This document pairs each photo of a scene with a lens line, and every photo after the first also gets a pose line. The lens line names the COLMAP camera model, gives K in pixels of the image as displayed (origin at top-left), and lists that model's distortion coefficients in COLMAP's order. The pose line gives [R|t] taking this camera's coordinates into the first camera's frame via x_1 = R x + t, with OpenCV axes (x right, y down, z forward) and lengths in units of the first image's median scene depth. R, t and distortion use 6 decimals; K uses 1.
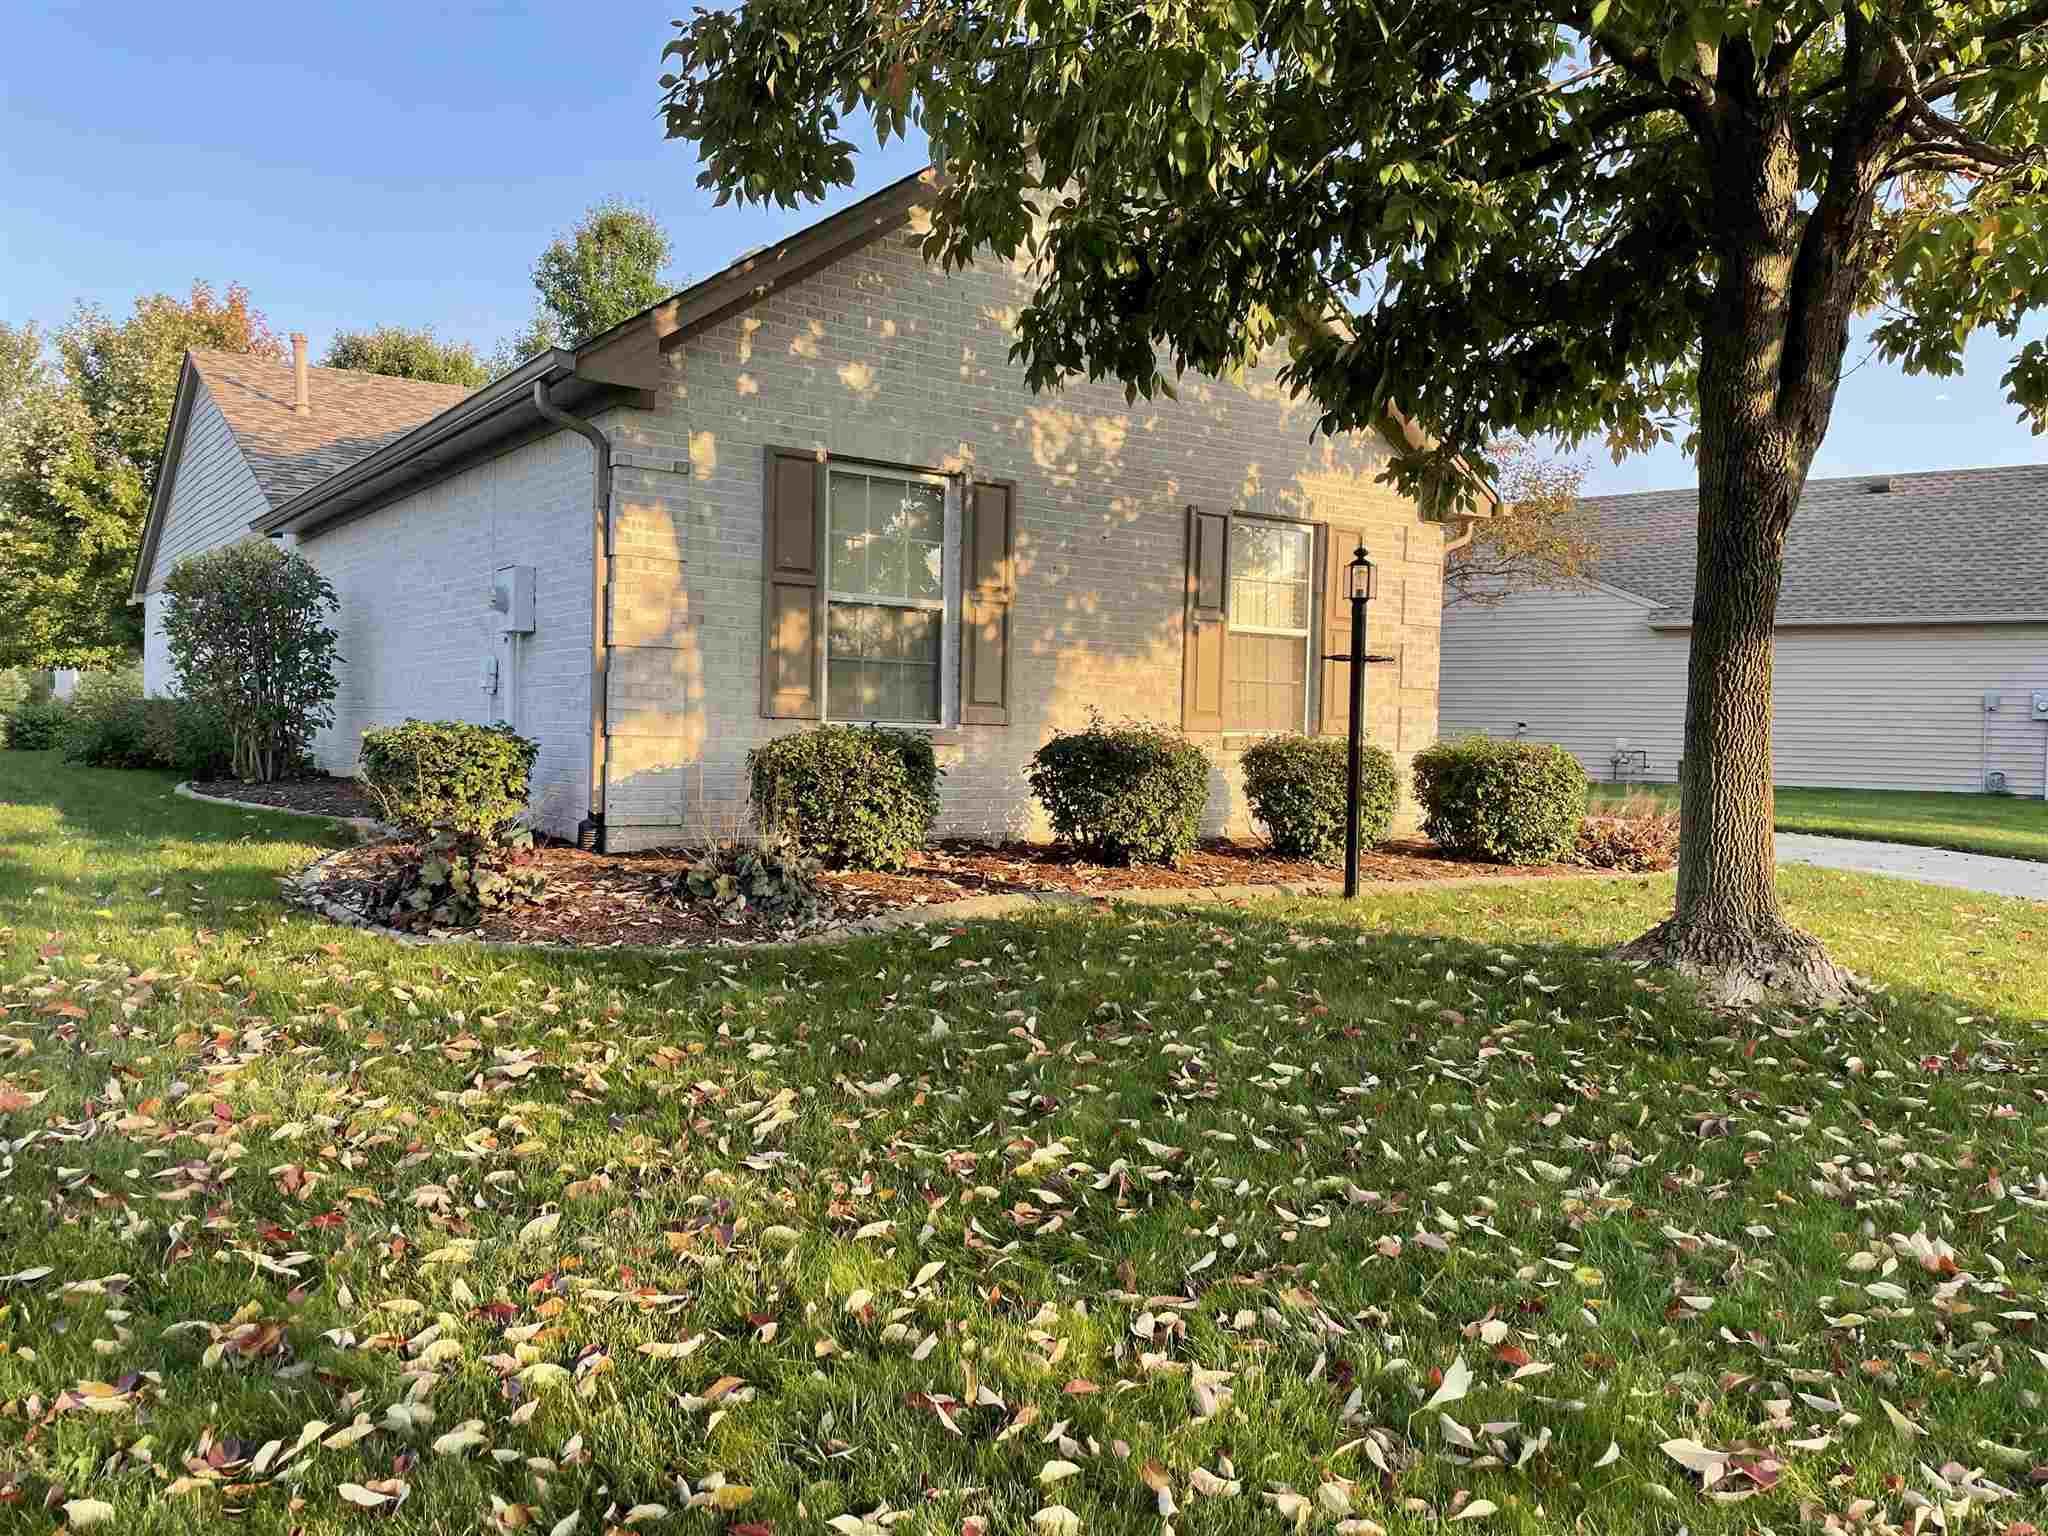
lens RADIAL K [[1554.7, 0, 1024.0], [0, 1554.7, 768.0], [0, 0, 1]] dist [0.130102, -0.163735]
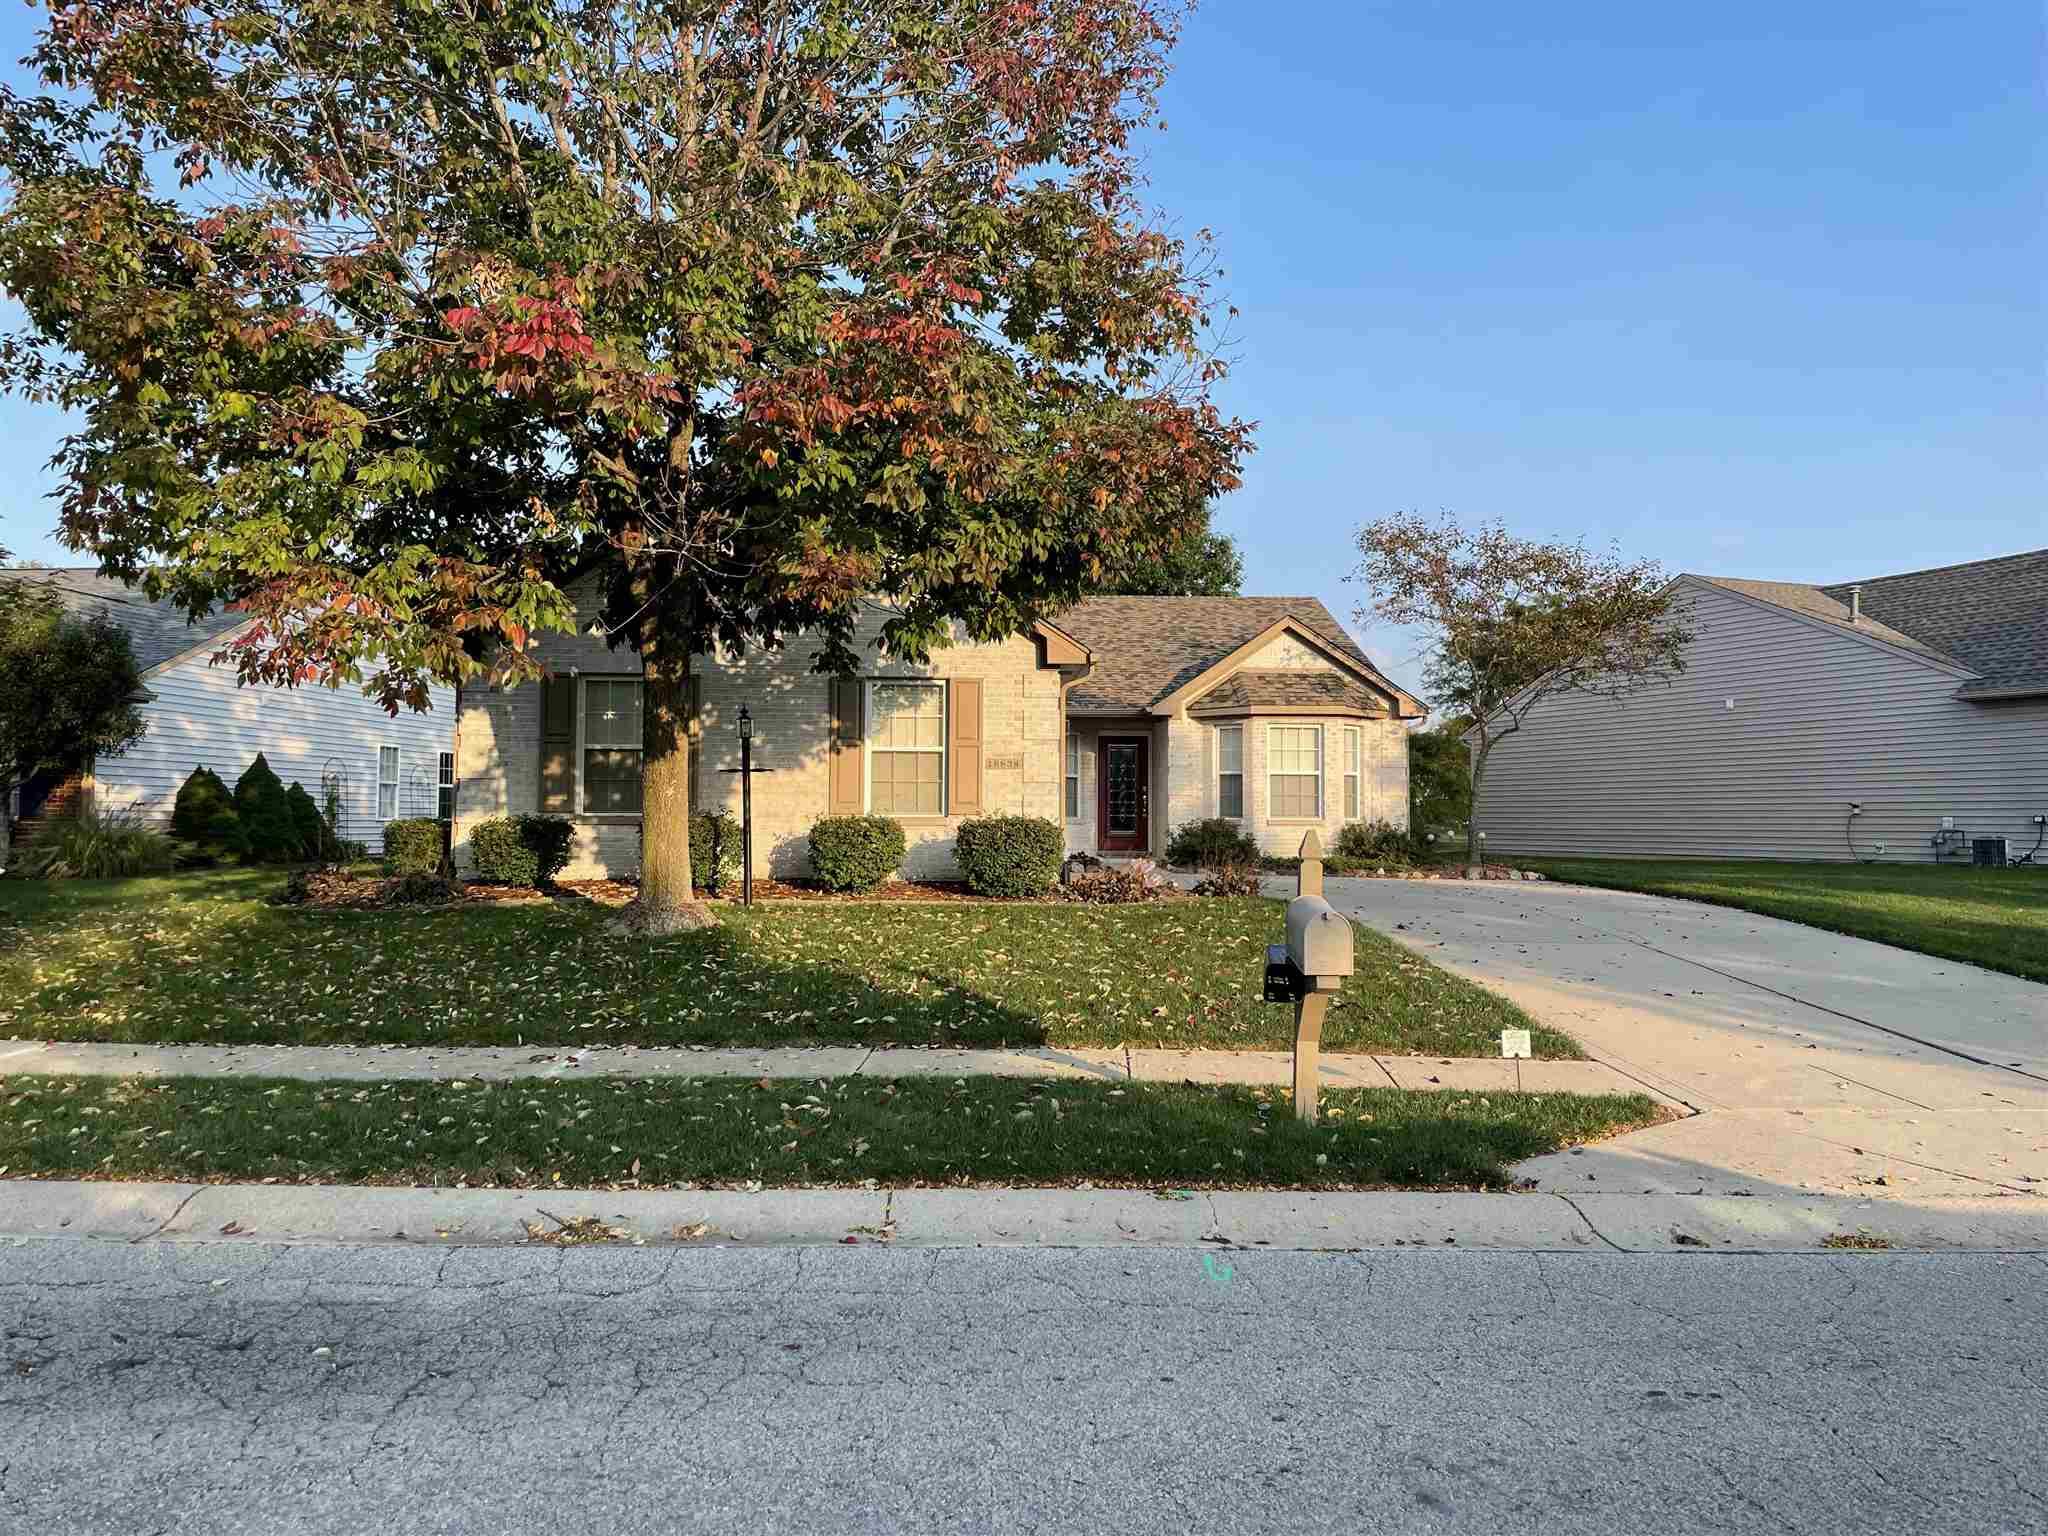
lens RADIAL K [[1554.7, 0, 1024.0], [0, 1554.7, 768.0], [0, 0, 1]] dist [0.130102, -0.163735]
pose [[0.847492, -0.037734, -0.529464, 1.247540], [0.002389, 0.997731, -0.067284, 0.042159], [0.530802, 0.055758, 0.845660, -0.299955]]
